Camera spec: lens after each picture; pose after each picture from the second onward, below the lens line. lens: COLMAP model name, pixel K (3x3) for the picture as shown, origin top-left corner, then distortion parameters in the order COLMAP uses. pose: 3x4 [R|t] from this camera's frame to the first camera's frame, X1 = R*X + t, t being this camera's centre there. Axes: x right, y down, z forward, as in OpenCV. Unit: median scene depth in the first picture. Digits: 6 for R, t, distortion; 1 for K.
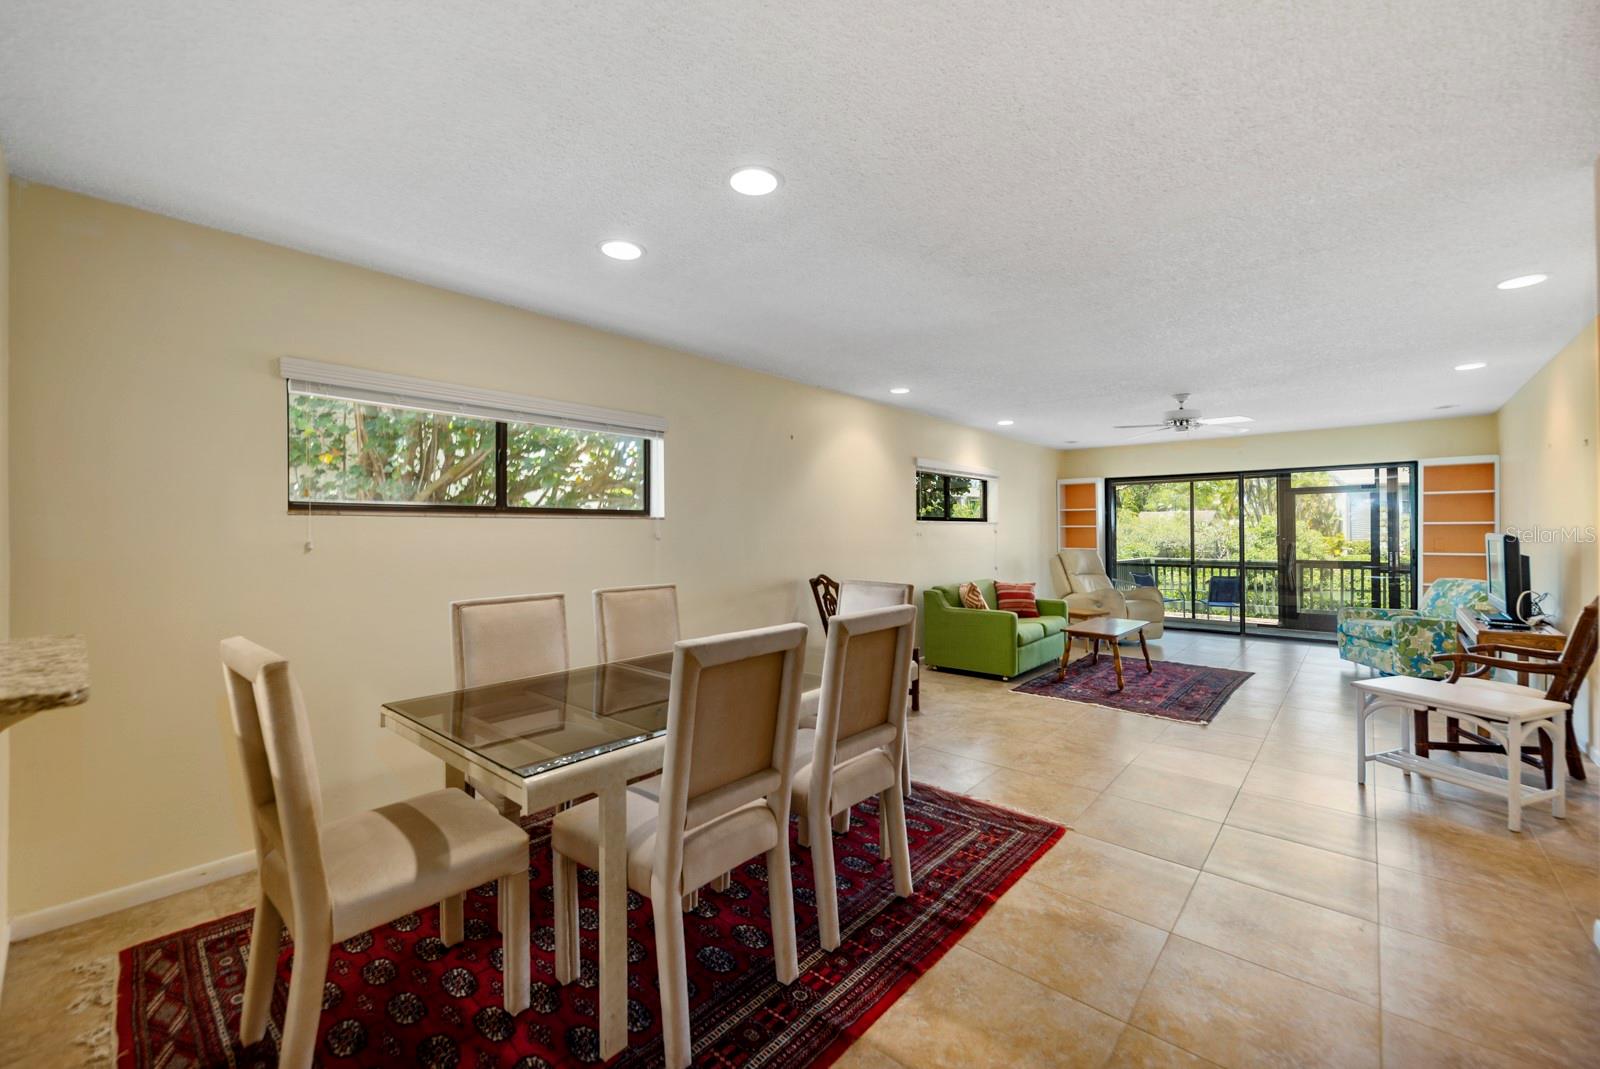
lens RADIAL K [[655.7, 0, 778.9], [0, 655.7, 530.9], [0, 0, 1]] dist [-0.001583, -0.000912]
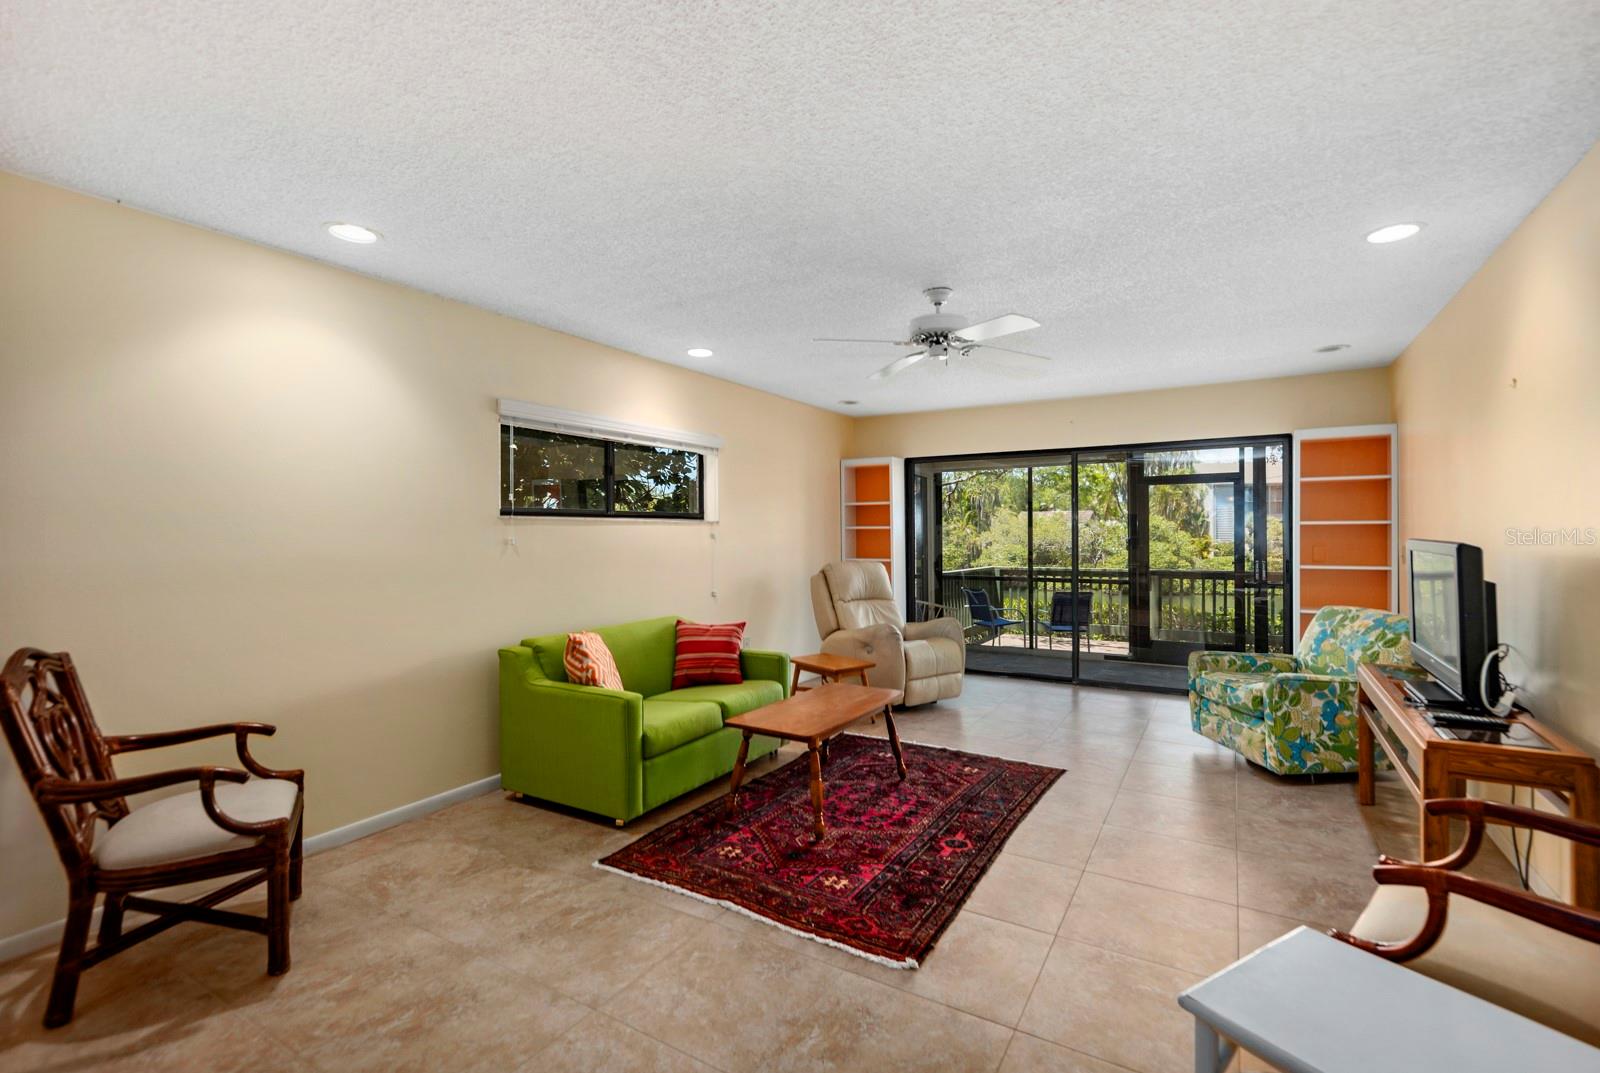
lens RADIAL K [[733.8, 0, 800.0], [0, 733.8, 536.5], [0, 0, 1]] dist [0.014119, 0.000549]
pose [[0.979636, -0.003032, 0.200758, 0.304320], [0.002000, 0.999984, 0.005342, -0.002100], [-0.200771, -0.004832, 0.979626, 0.334709]]
